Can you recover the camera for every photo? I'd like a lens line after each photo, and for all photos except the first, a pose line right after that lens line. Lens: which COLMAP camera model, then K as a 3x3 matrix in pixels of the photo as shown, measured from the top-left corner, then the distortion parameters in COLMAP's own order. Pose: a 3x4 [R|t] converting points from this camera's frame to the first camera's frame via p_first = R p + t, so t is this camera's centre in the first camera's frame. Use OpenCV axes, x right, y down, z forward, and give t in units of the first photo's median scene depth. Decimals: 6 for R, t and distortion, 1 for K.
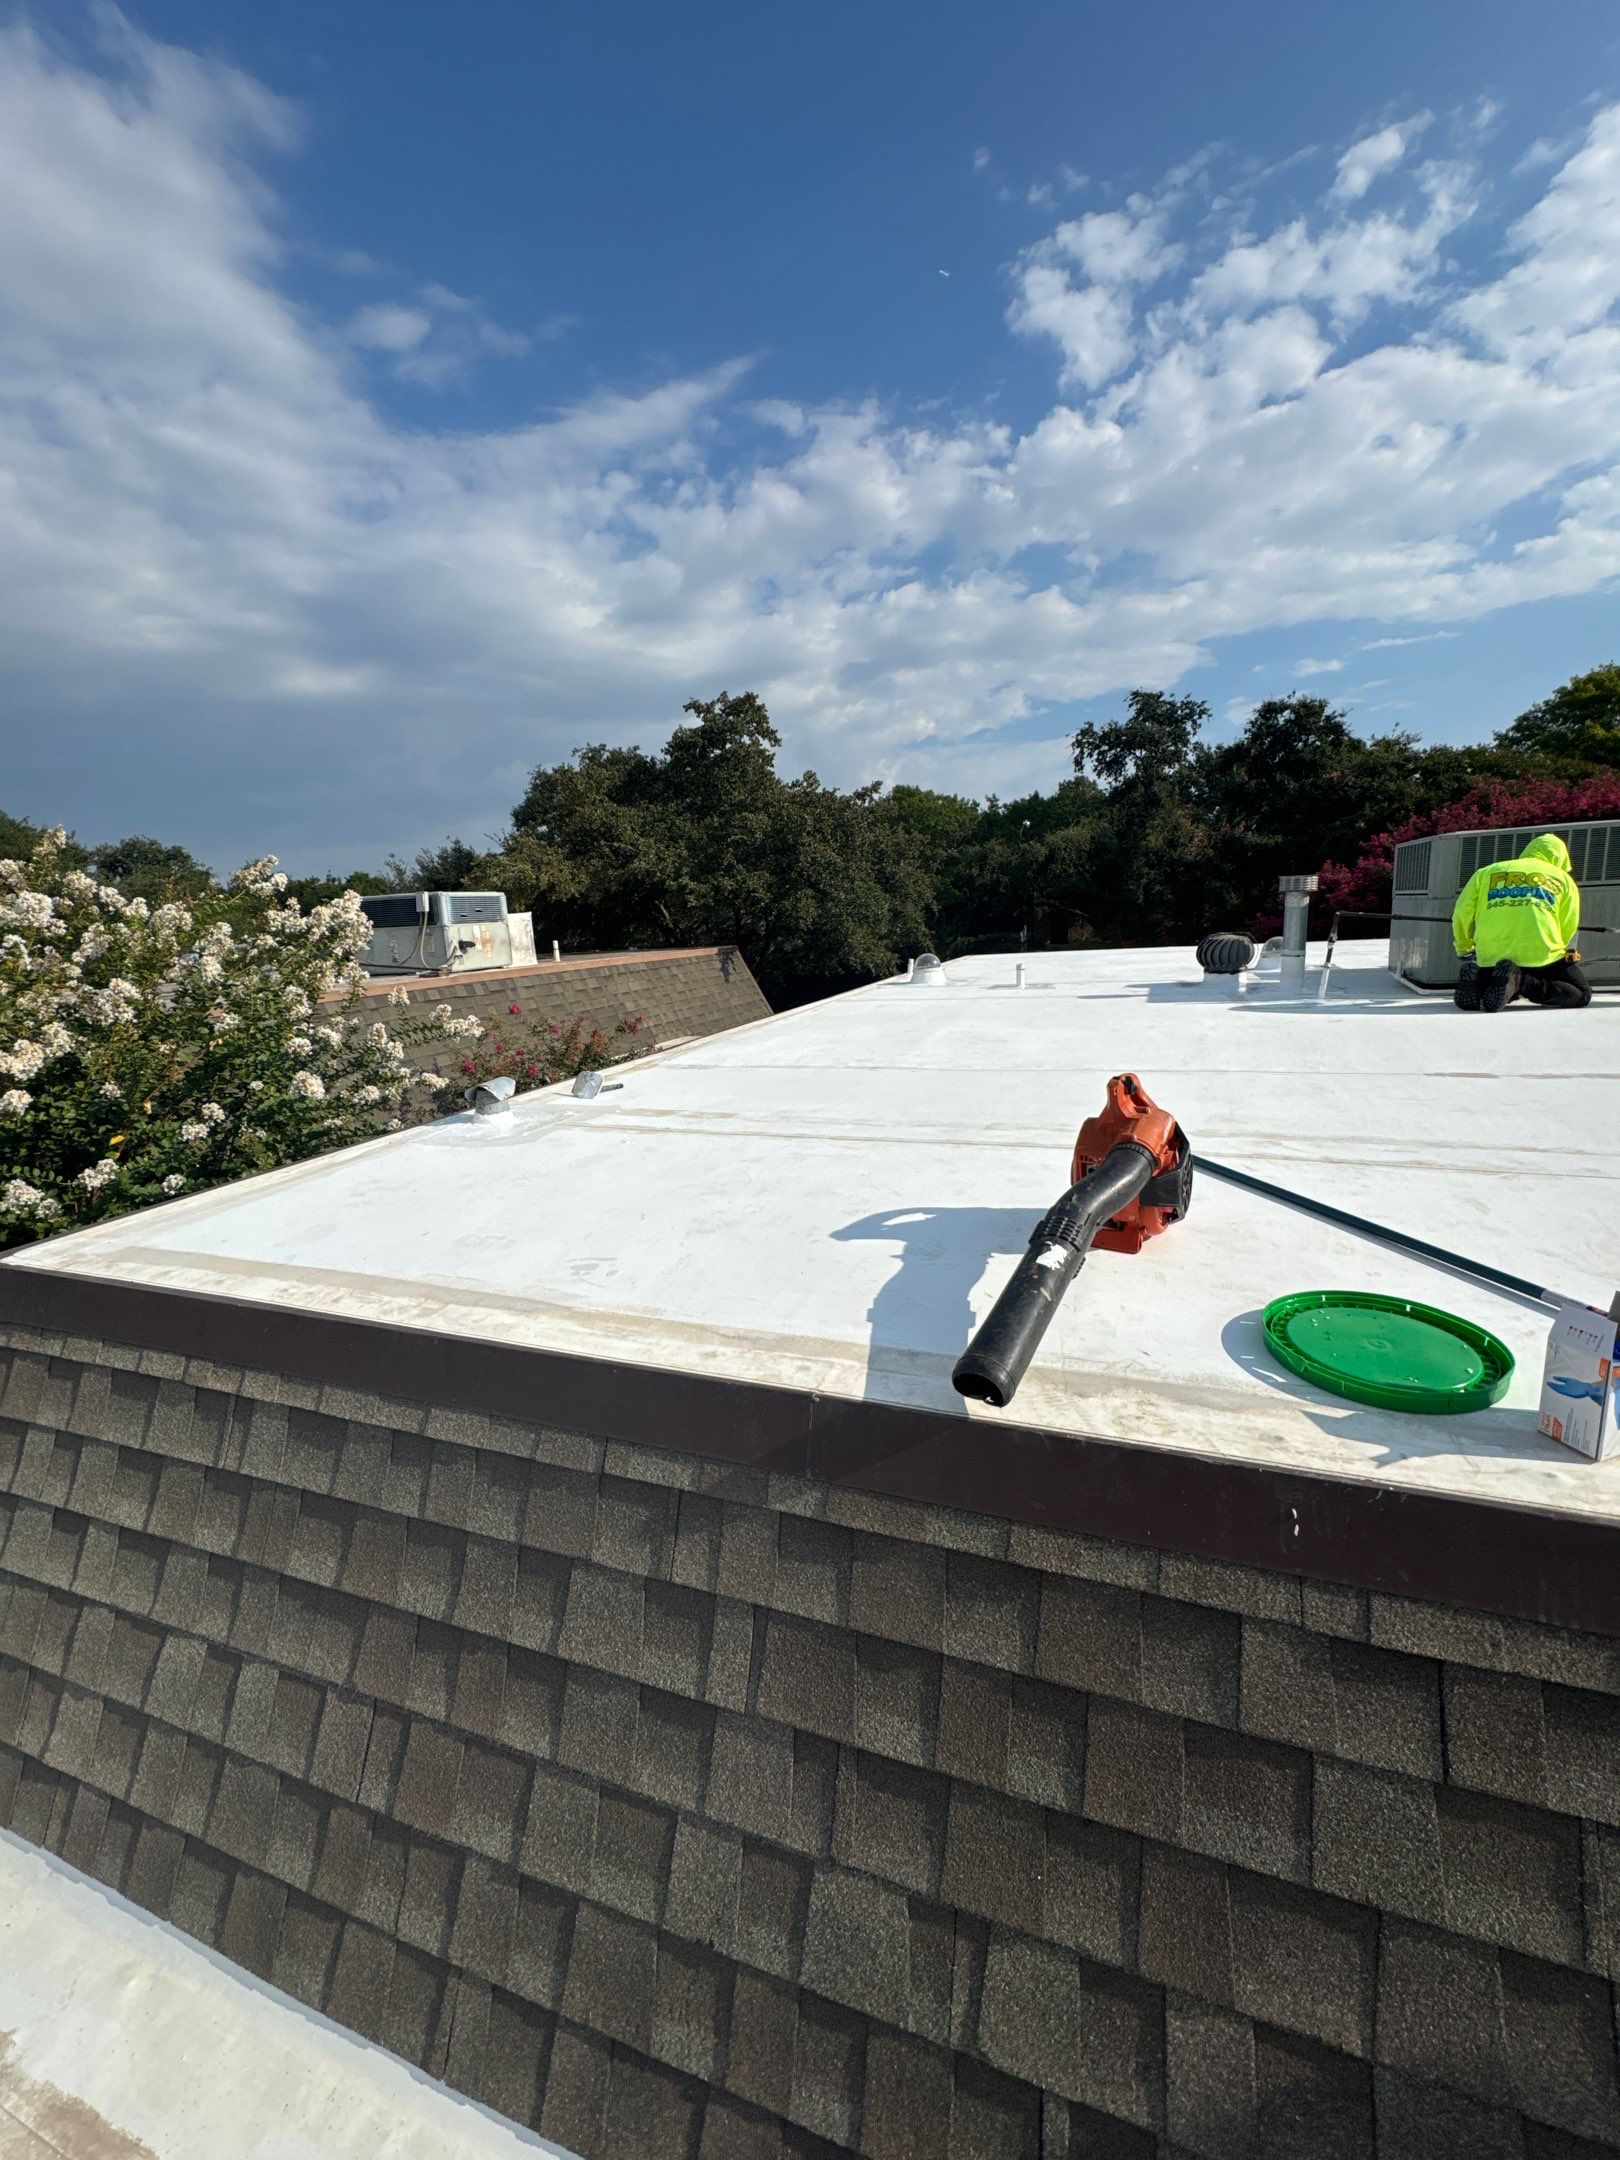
lens RADIAL K [[862.9, 0, 810.0], [0, 862.9, 1080.0], [0, 0, 1]] dist [-0.002765, 0.000704]
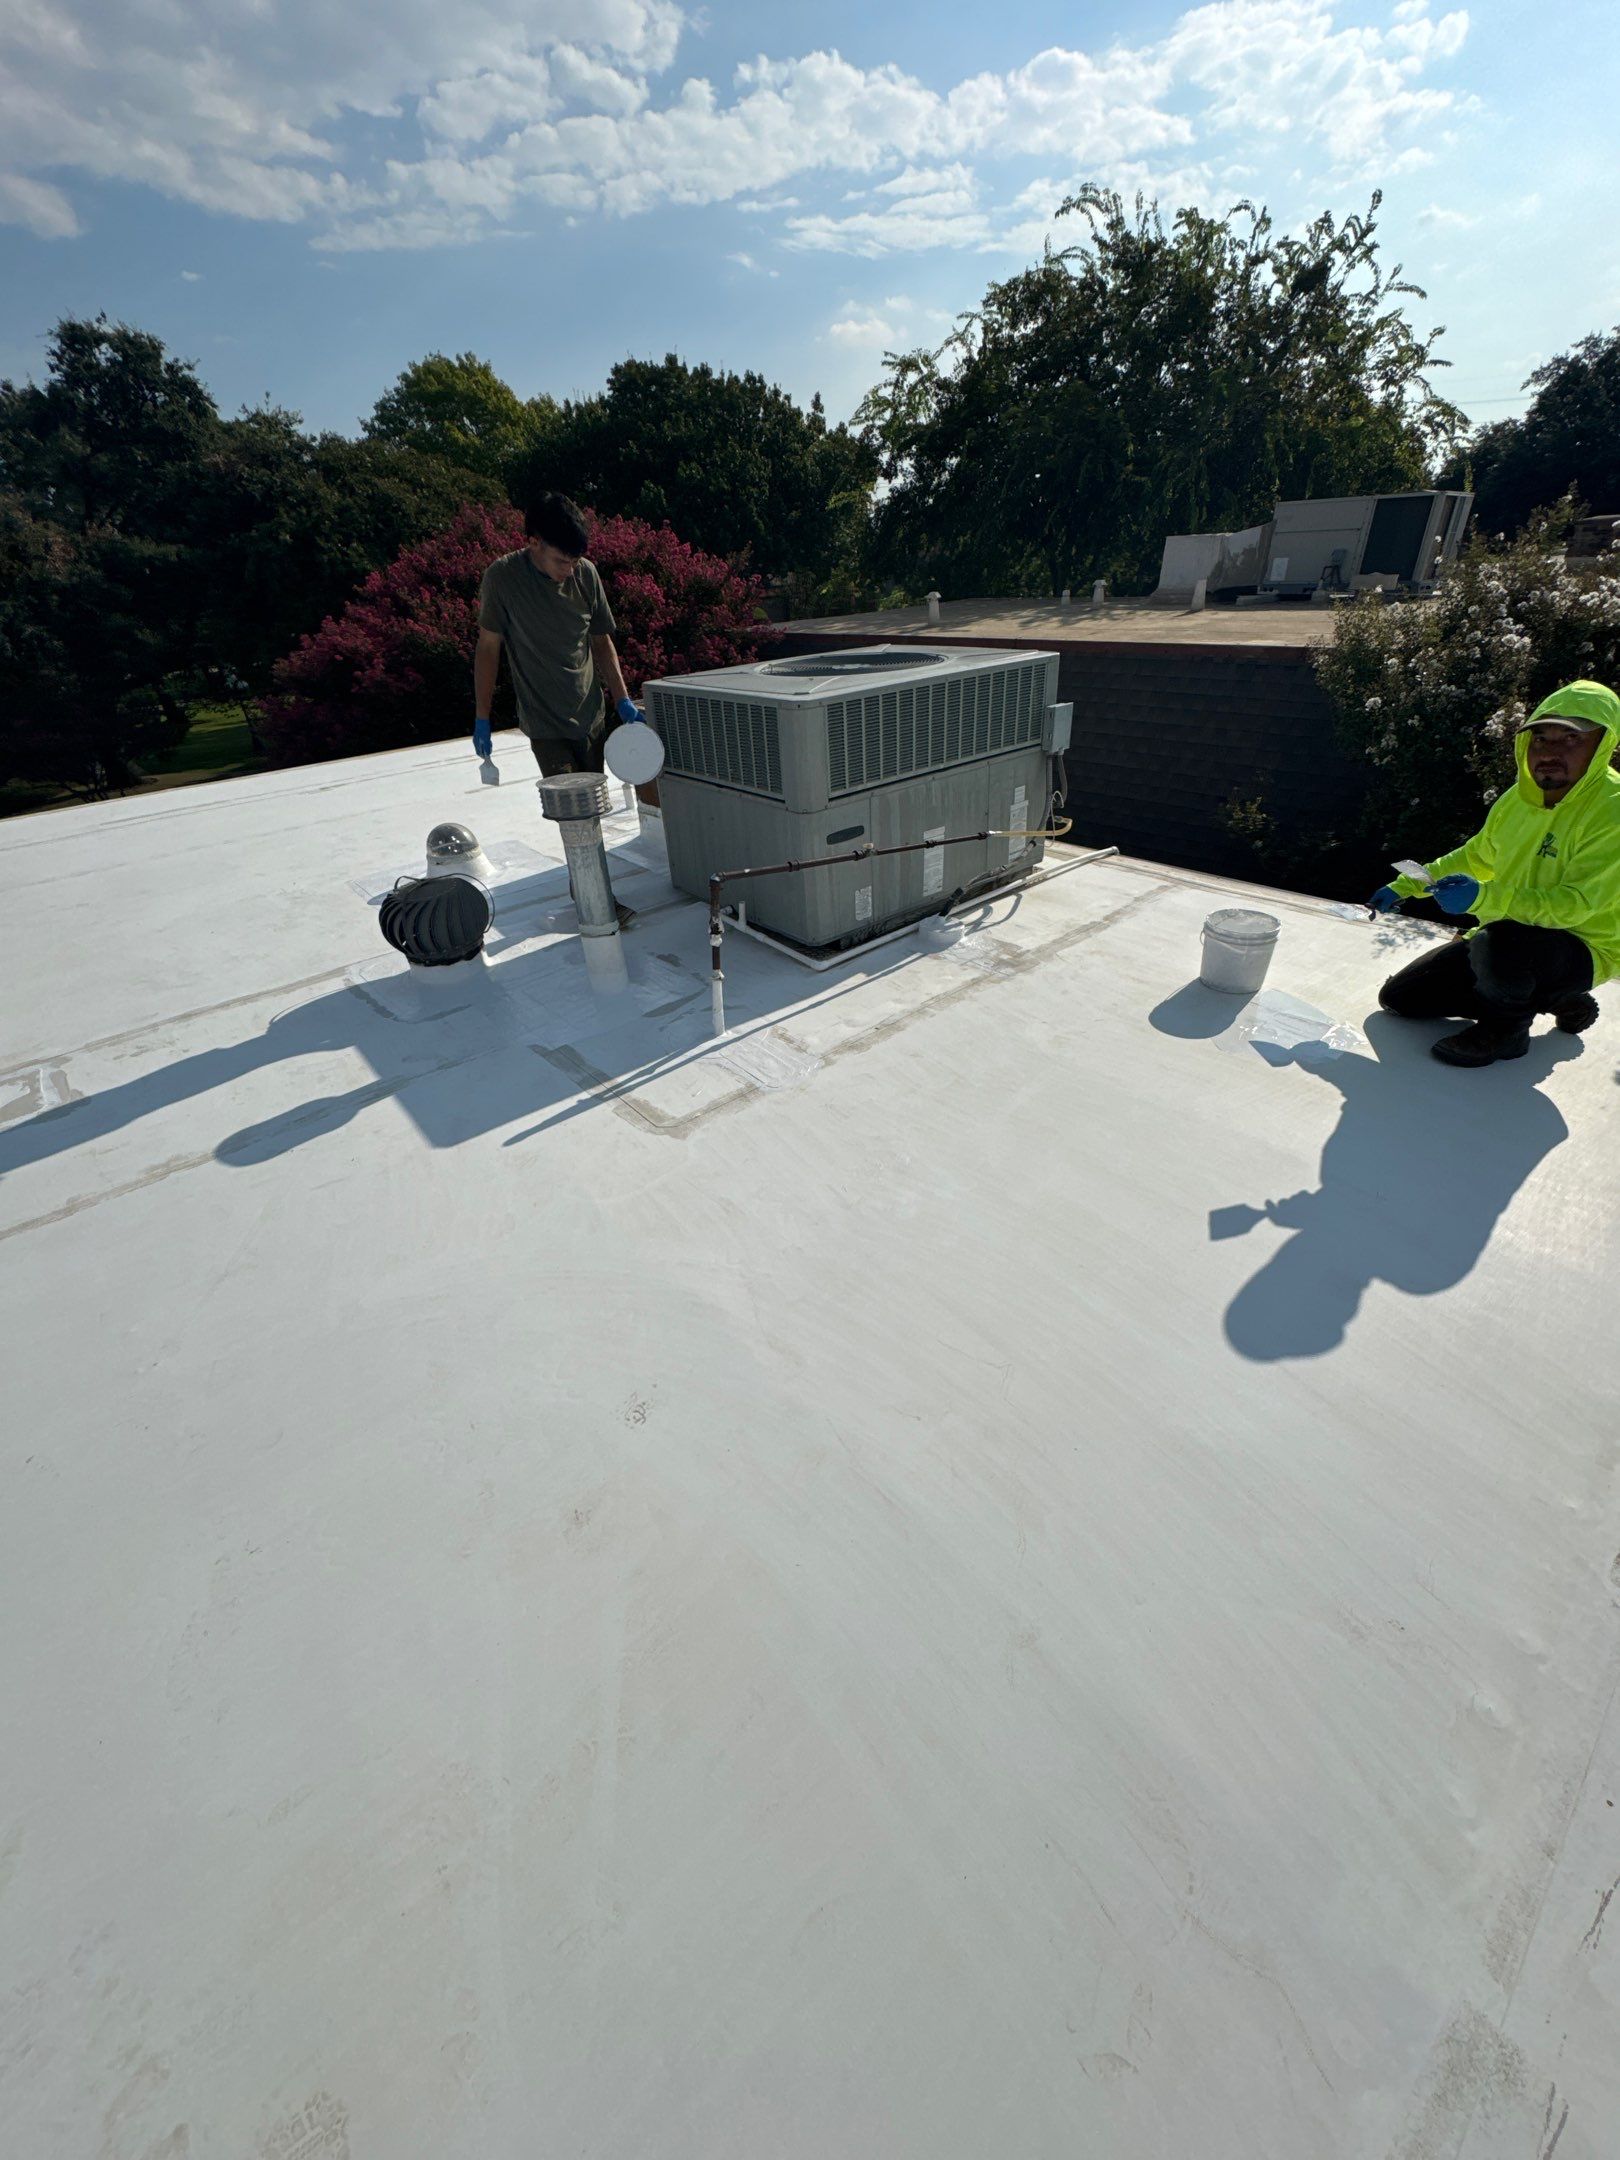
lens RADIAL K [[862.9, 0, 810.0], [0, 862.9, 1080.0], [0, 0, 1]] dist [-0.002765, 0.000704]
pose [[0.480612, -0.437052, 0.760262, 0.031721], [0.196627, 0.898589, 0.392271, -0.050005], [-0.854605, -0.039041, 0.517809, 0.118003]]
